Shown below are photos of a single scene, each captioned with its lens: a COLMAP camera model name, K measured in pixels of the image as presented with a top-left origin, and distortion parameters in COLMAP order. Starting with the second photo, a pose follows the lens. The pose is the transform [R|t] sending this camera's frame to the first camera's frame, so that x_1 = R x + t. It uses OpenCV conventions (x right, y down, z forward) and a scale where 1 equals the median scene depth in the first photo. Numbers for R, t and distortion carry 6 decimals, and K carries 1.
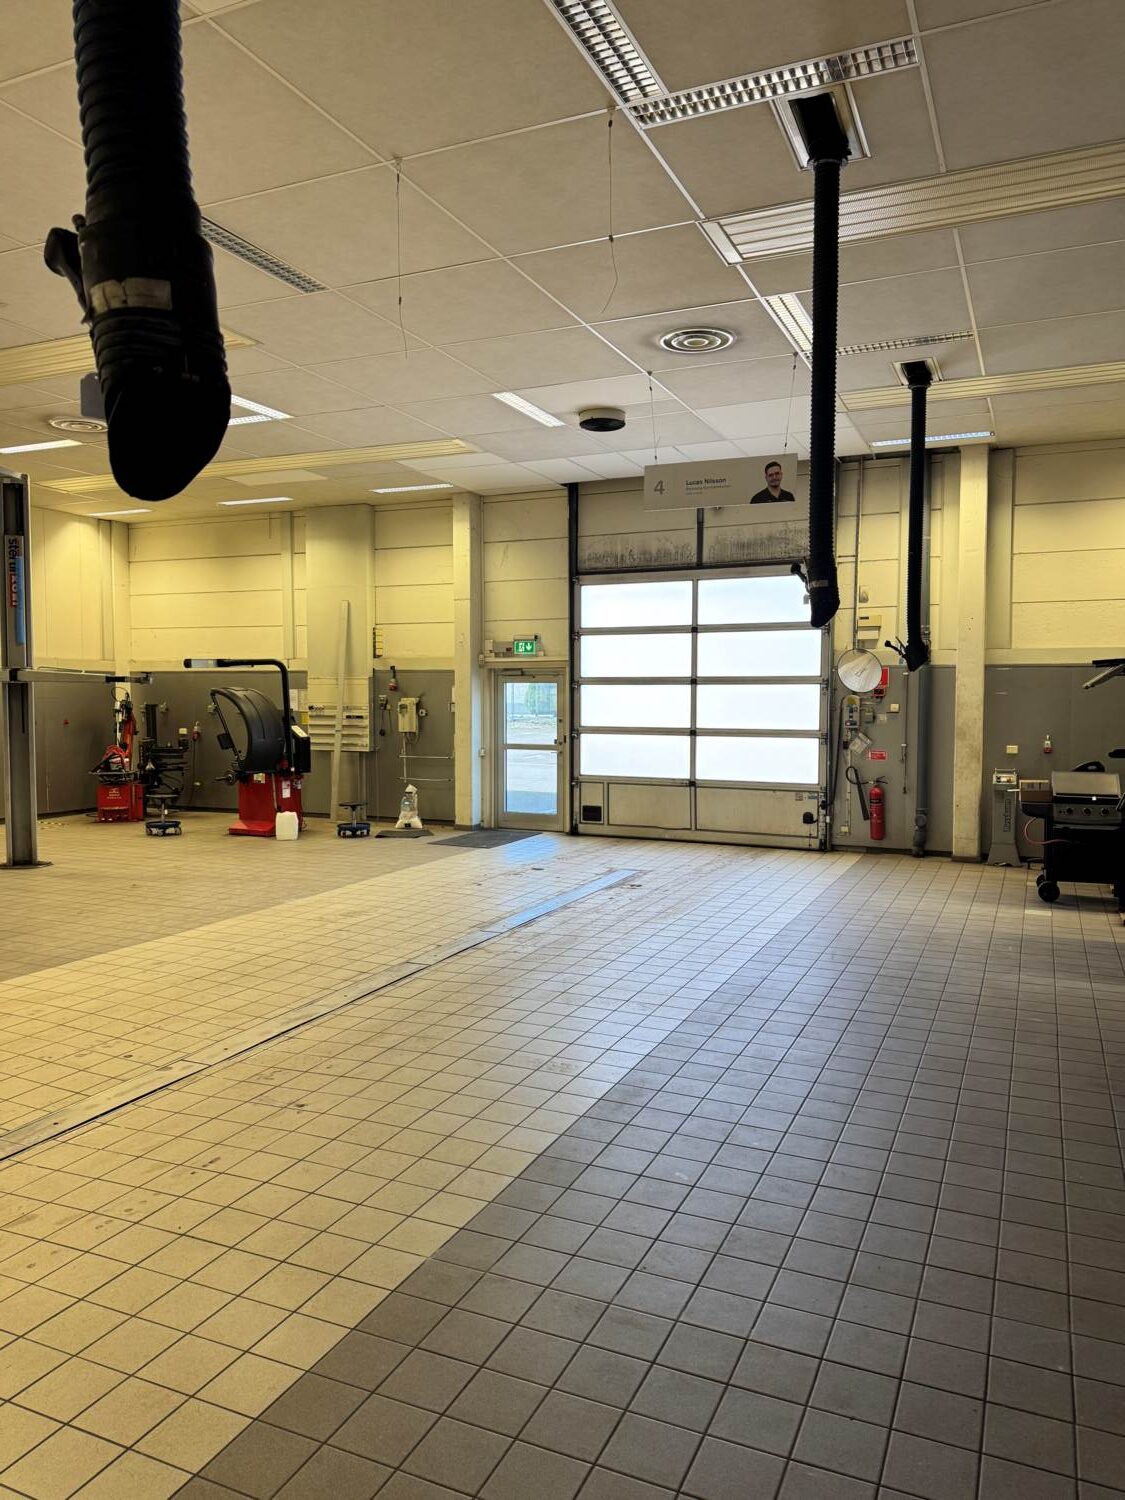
lens RADIAL K [[1059.2, 0, 555.5], [0, 1059.2, 747.4], [0, 0, 1]] dist [0.053495, -0.037664]
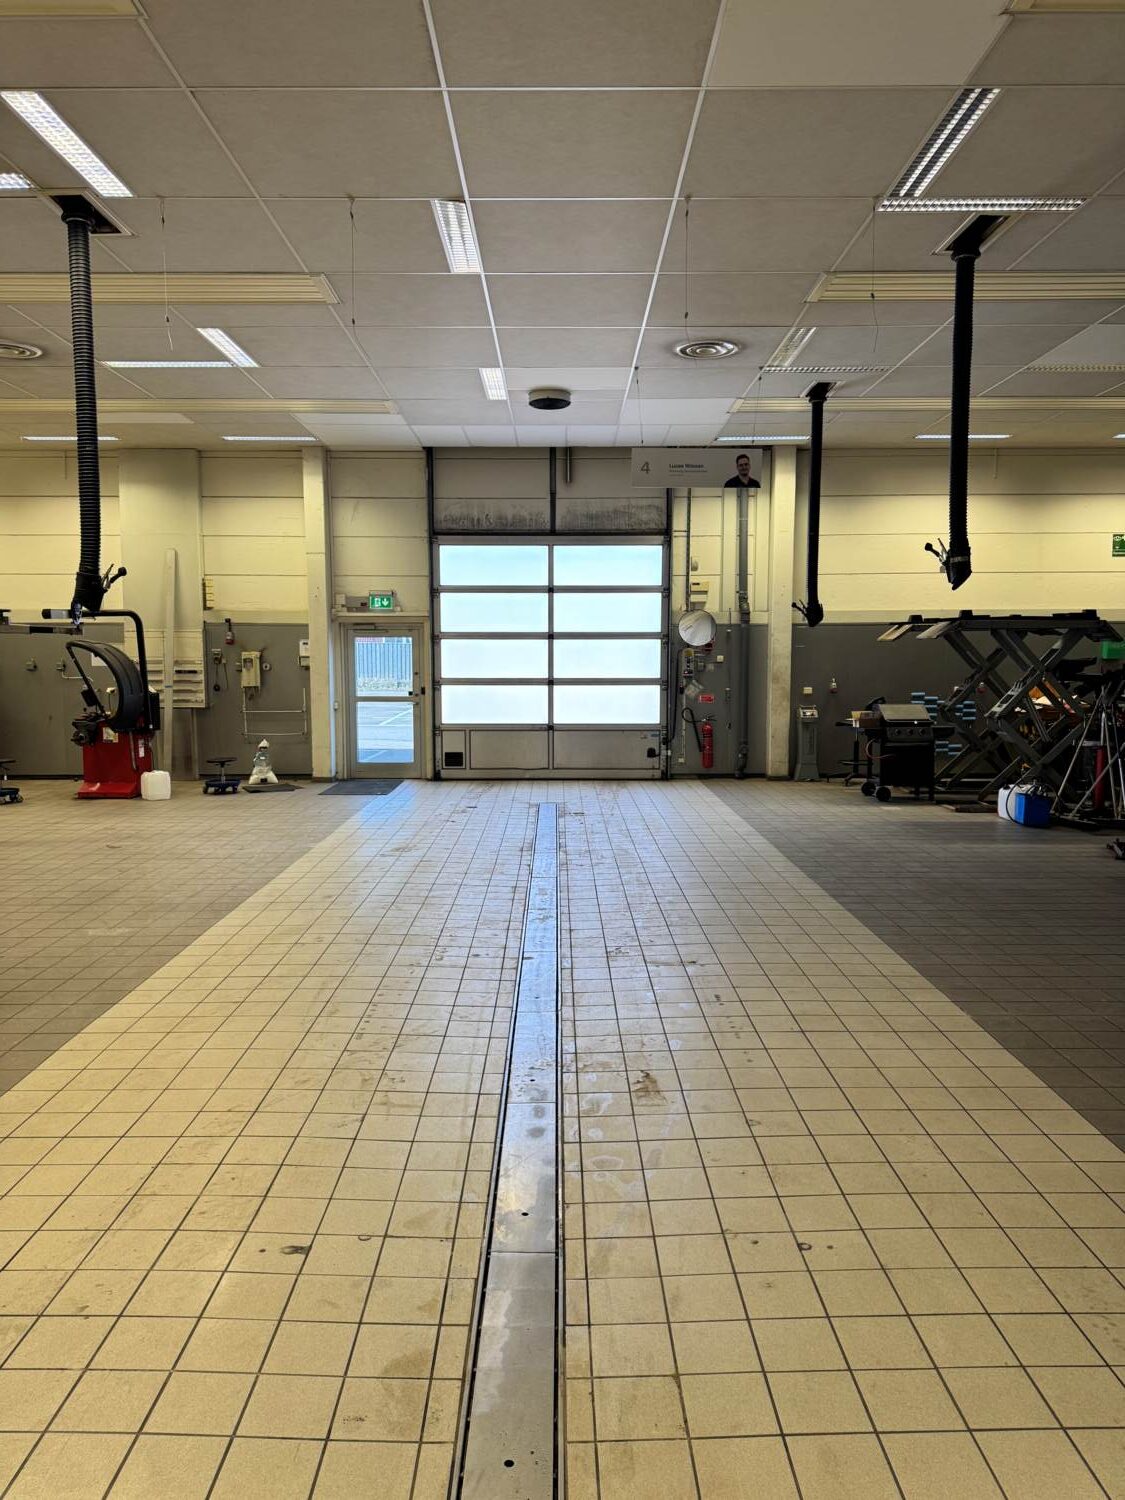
lens RADIAL K [[1059.2, 0, 566.3], [0, 1059.2, 749.0], [0, 0, 1]] dist [0.053495, -0.037664]
pose [[0.904007, -0.040231, 0.425619, -0.328444], [0.024389, 0.998794, 0.042609, 0.009155], [-0.426820, -0.028139, 0.903899, -0.022571]]
